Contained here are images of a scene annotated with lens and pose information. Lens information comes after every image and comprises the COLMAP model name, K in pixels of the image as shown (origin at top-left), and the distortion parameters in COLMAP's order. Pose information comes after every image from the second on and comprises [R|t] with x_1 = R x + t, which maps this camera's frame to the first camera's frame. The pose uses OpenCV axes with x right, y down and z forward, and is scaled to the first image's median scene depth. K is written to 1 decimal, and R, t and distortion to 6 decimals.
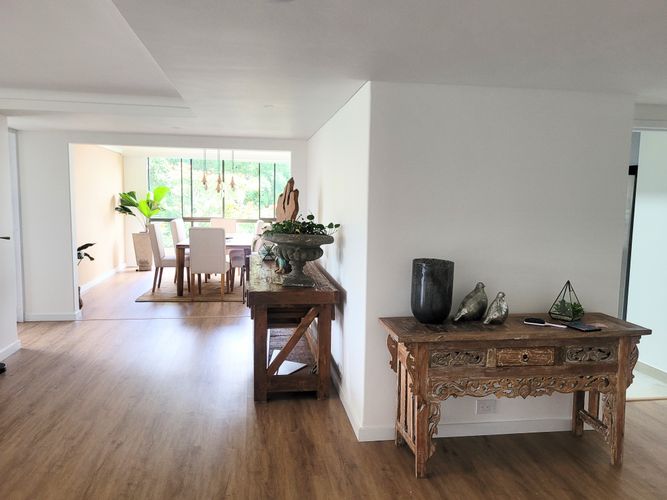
lens RADIAL K [[511.1, 0, 330.0], [0, 511.1, 245.6], [0, 0, 1]] dist [0.037937, 0.000705]
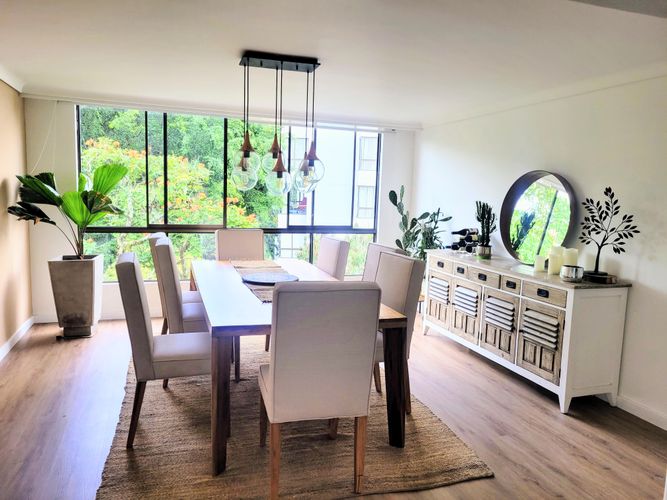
lens RADIAL K [[511.1, 0, 330.0], [0, 511.1, 245.6], [0, 0, 1]] dist [0.037937, 0.000705]
pose [[0.985933, -0.009042, 0.166899, -0.209935], [0.006167, 0.999824, 0.017732, -0.045233], [-0.167030, -0.016453, 0.985815, 0.492100]]
